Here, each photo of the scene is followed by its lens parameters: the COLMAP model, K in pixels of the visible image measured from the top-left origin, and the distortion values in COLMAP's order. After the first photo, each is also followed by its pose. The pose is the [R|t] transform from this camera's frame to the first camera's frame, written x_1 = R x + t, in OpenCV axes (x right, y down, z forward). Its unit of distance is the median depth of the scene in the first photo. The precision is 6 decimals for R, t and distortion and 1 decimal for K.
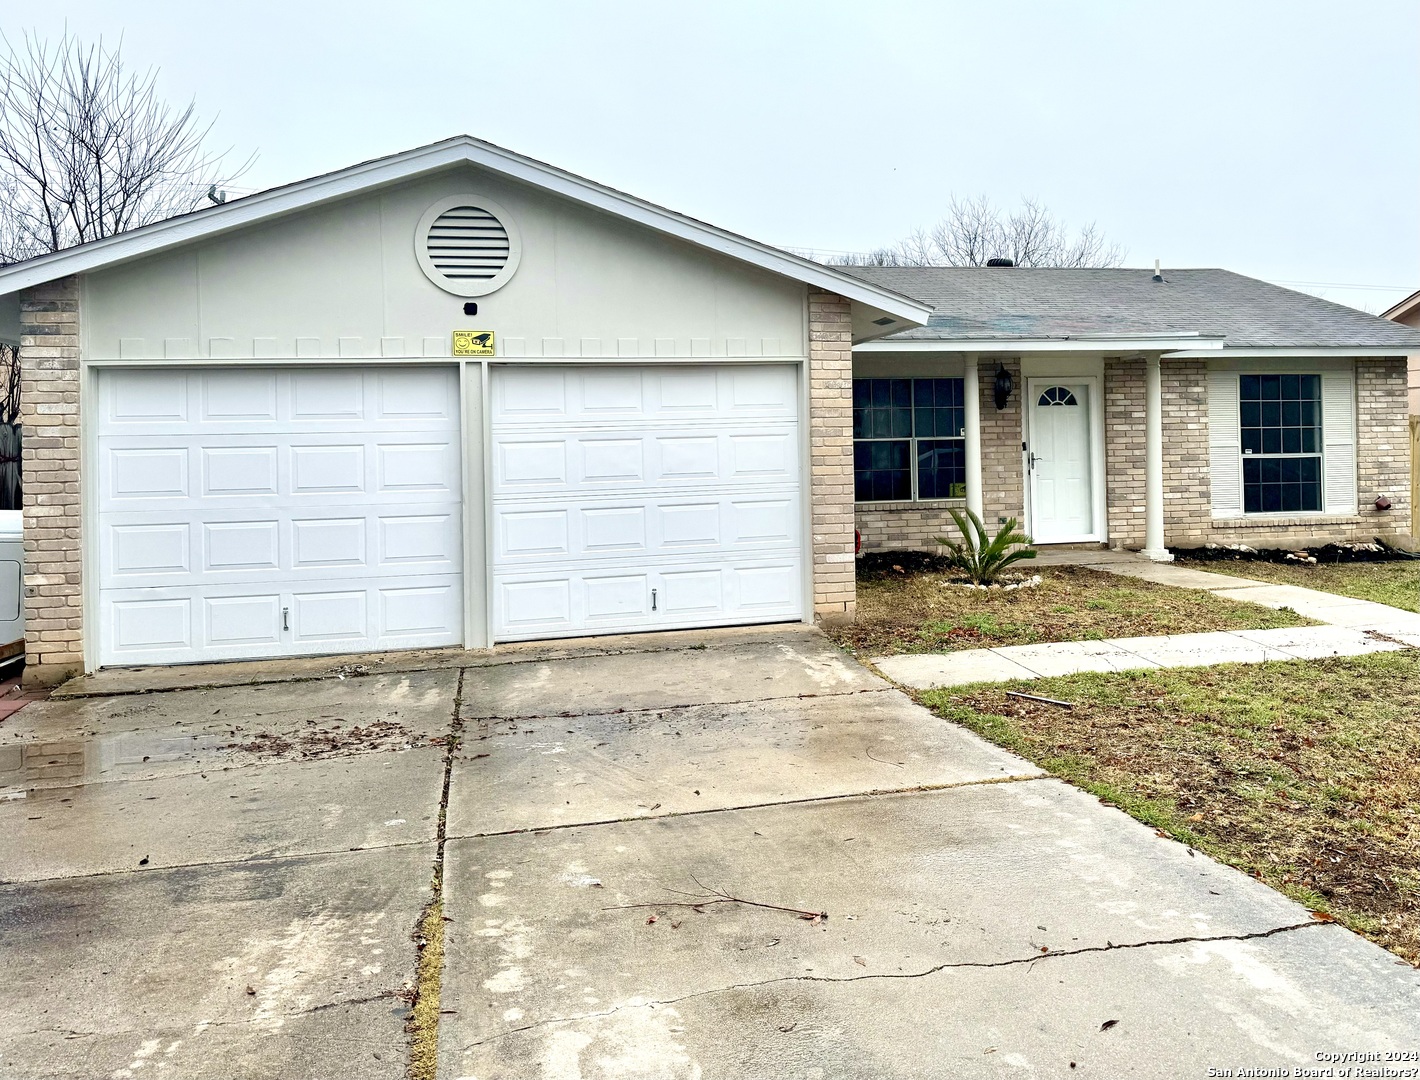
lens RADIAL K [[1096.7, 0, 730.5], [0, 1096.7, 457.8], [0, 0, 1]] dist [0.072636, -0.085763]
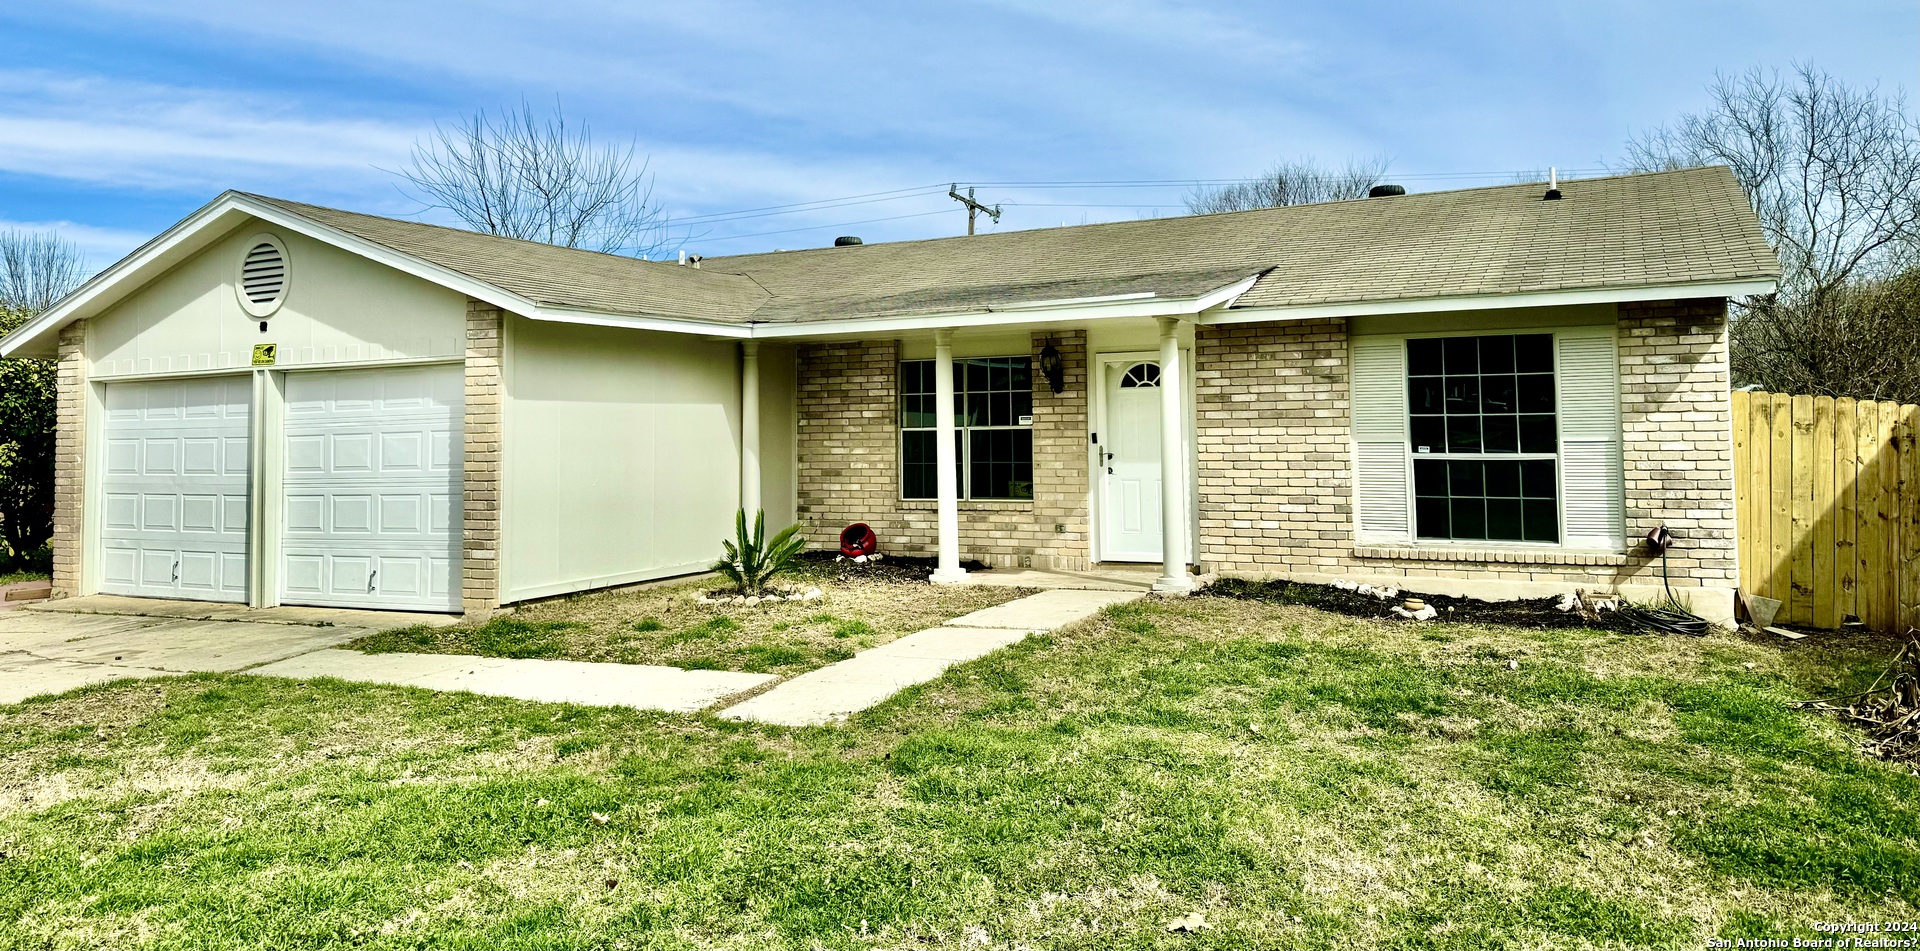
lens RADIAL K [[1181.5, 0, 965.3], [0, 1181.5, 402.0], [0, 0, 1]] dist [0.029345, -0.007485]
pose [[0.801739, -0.005975, -0.597645, 0.693507], [-0.007732, 0.999763, -0.020369, -0.018350], [0.597624, 0.020951, 0.801502, 0.242161]]
